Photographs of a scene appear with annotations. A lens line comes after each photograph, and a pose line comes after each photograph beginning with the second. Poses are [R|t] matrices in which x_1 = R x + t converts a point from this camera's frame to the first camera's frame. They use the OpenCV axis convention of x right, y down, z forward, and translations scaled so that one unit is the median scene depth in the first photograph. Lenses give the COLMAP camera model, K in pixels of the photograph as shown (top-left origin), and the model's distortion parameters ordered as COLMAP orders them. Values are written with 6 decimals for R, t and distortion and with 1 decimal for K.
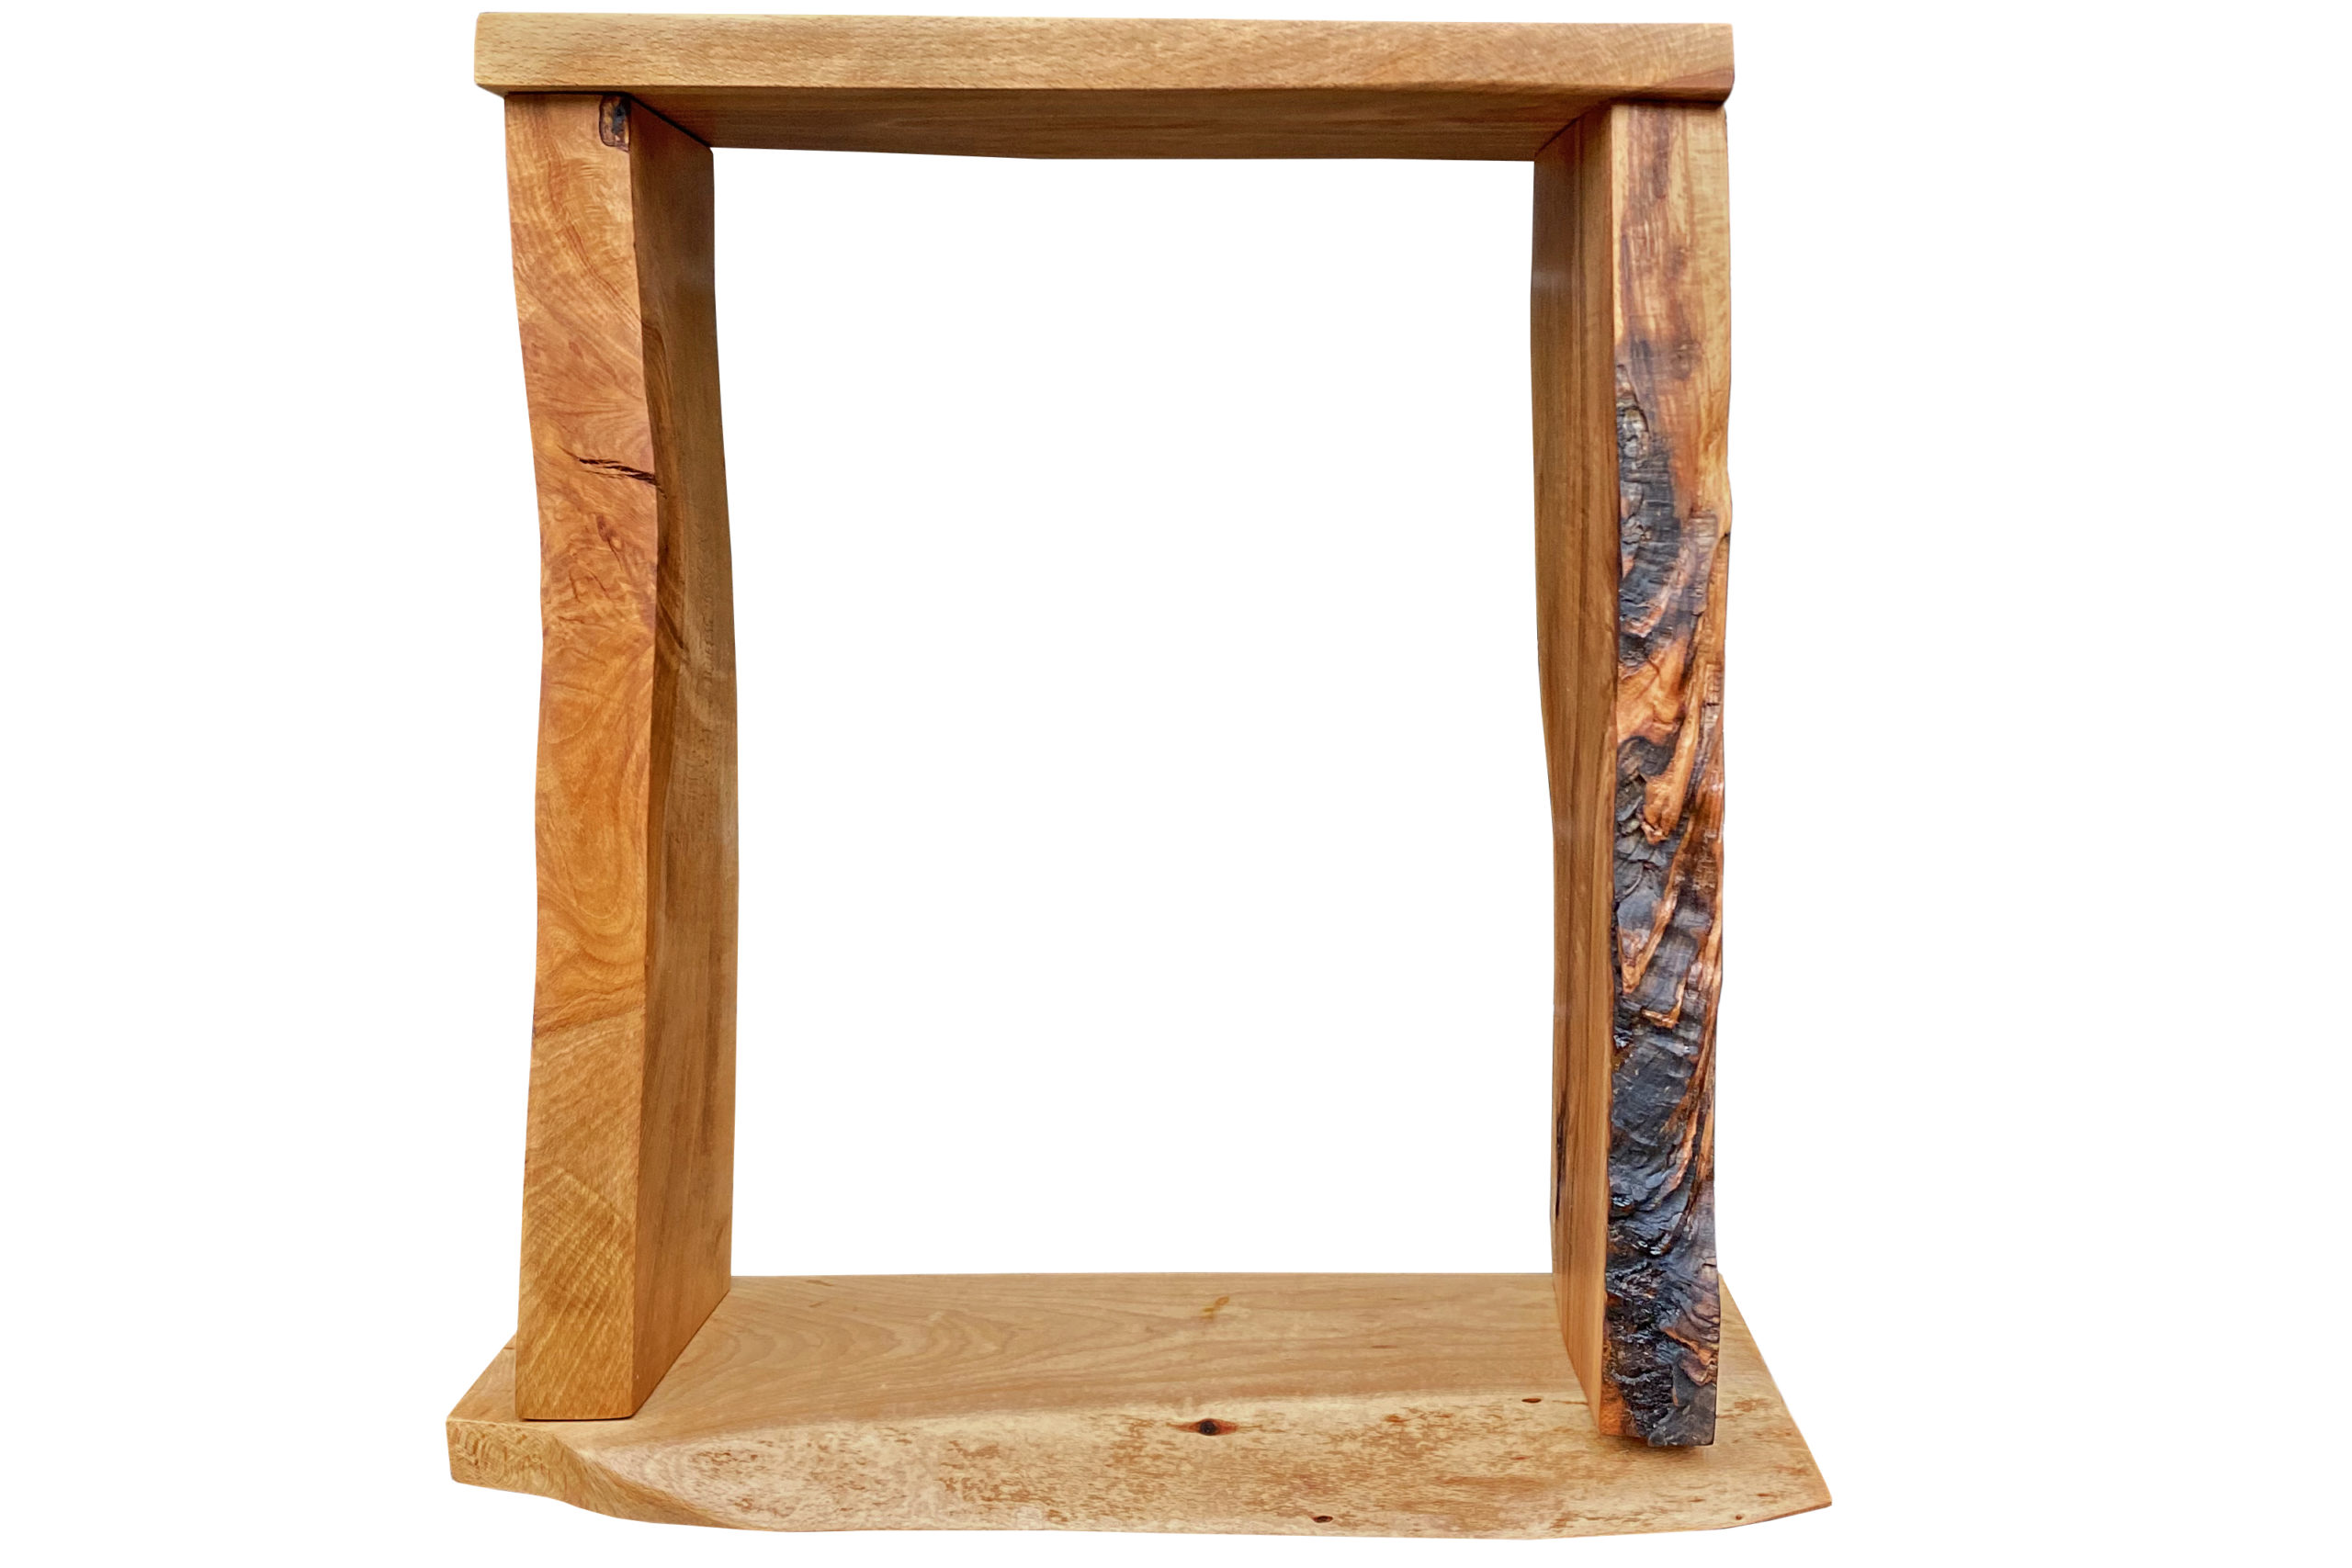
lens RADIAL K [[2294.8, 0, 1177.8], [0, 2294.8, 597.7], [0, 0, 1]] dist [0.019768, 0.000000]
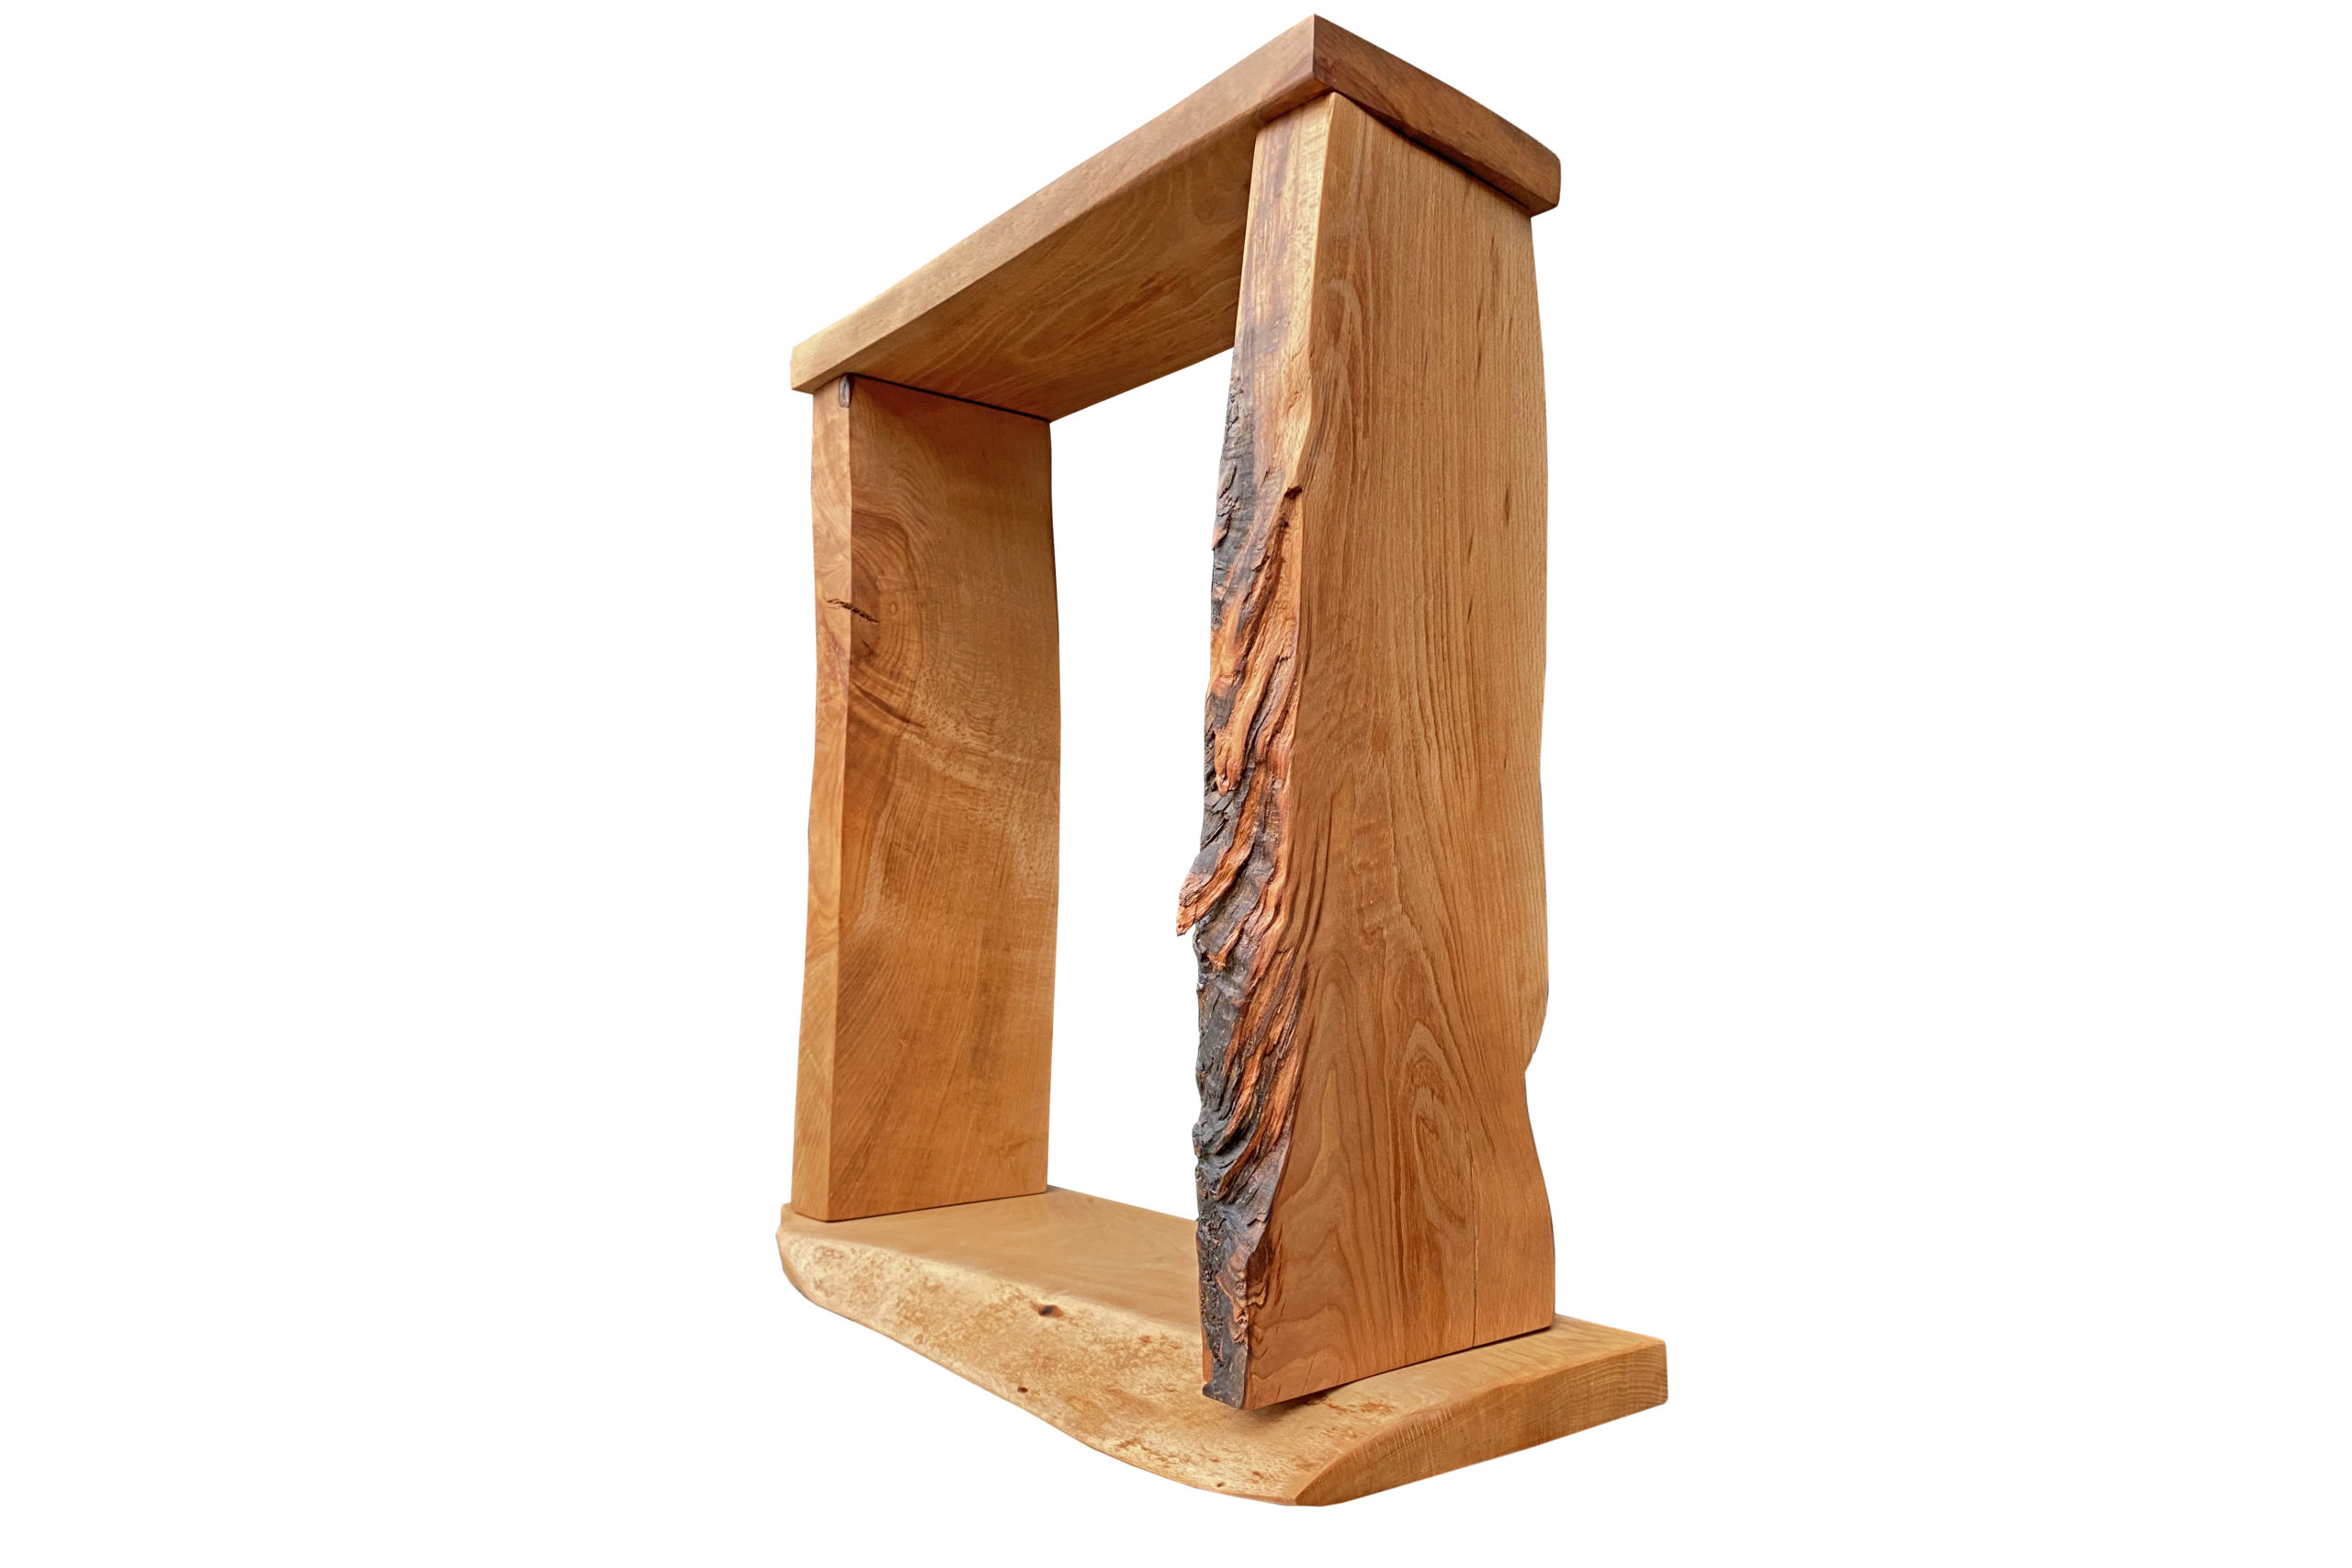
lens RADIAL K [[1504.4, 0, 1172.8], [0, 1504.4, 781.4], [0, 0, 1]] dist [0.016047, -0.000498]
pose [[0.622203, -0.064977, -0.780155, 0.707849], [-0.024371, 0.994459, -0.102263, 0.168036], [0.782476, 0.082642, 0.617172, 0.554381]]
